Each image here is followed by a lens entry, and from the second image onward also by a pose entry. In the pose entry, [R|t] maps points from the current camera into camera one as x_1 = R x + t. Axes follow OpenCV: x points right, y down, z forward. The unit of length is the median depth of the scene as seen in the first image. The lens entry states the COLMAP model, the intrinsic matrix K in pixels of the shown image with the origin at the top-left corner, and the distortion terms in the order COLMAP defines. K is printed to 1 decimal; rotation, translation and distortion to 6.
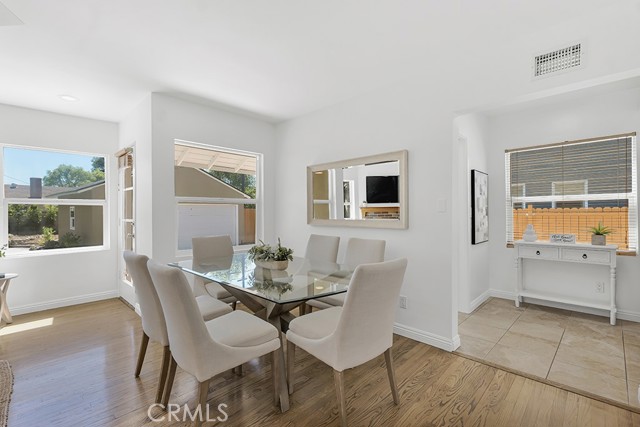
lens RADIAL K [[288.5, 0, 318.0], [0, 288.5, 215.4], [0, 0, 1]] dist [0.012042, 0.000161]
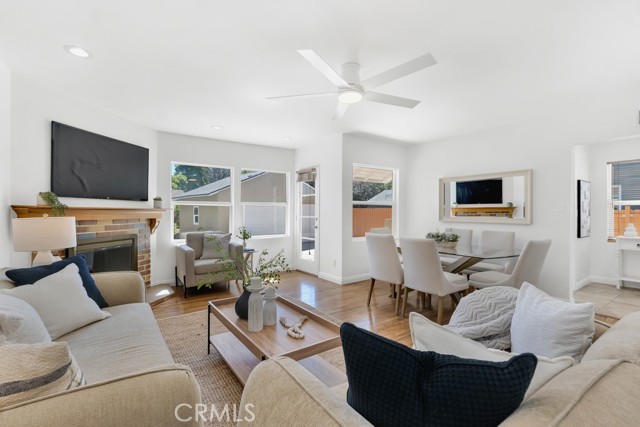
lens RADIAL K [[288.5, 0, 321.2], [0, 288.5, 216.1], [0, 0, 1]] dist [0.012042, 0.000161]
pose [[0.986036, 0.008342, -0.166324, -0.369331], [-0.007618, 0.999959, 0.004992, 0.005470], [0.166359, -0.003655, 0.986058, -0.454804]]
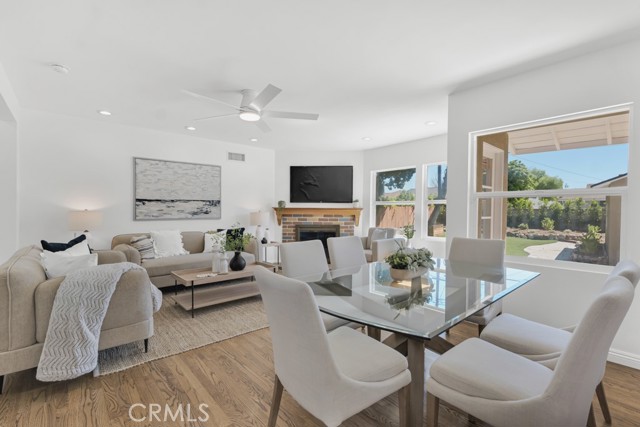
lens RADIAL K [[288.5, 0, 320.3], [0, 288.5, 214.3], [0, 0, 1]] dist [0.012042, 0.000161]
pose [[-0.055176, 0.016568, -0.998339, 0.435579], [-0.013964, 0.999752, 0.017363, -0.004154], [0.998379, 0.014899, -0.054931, 0.512242]]
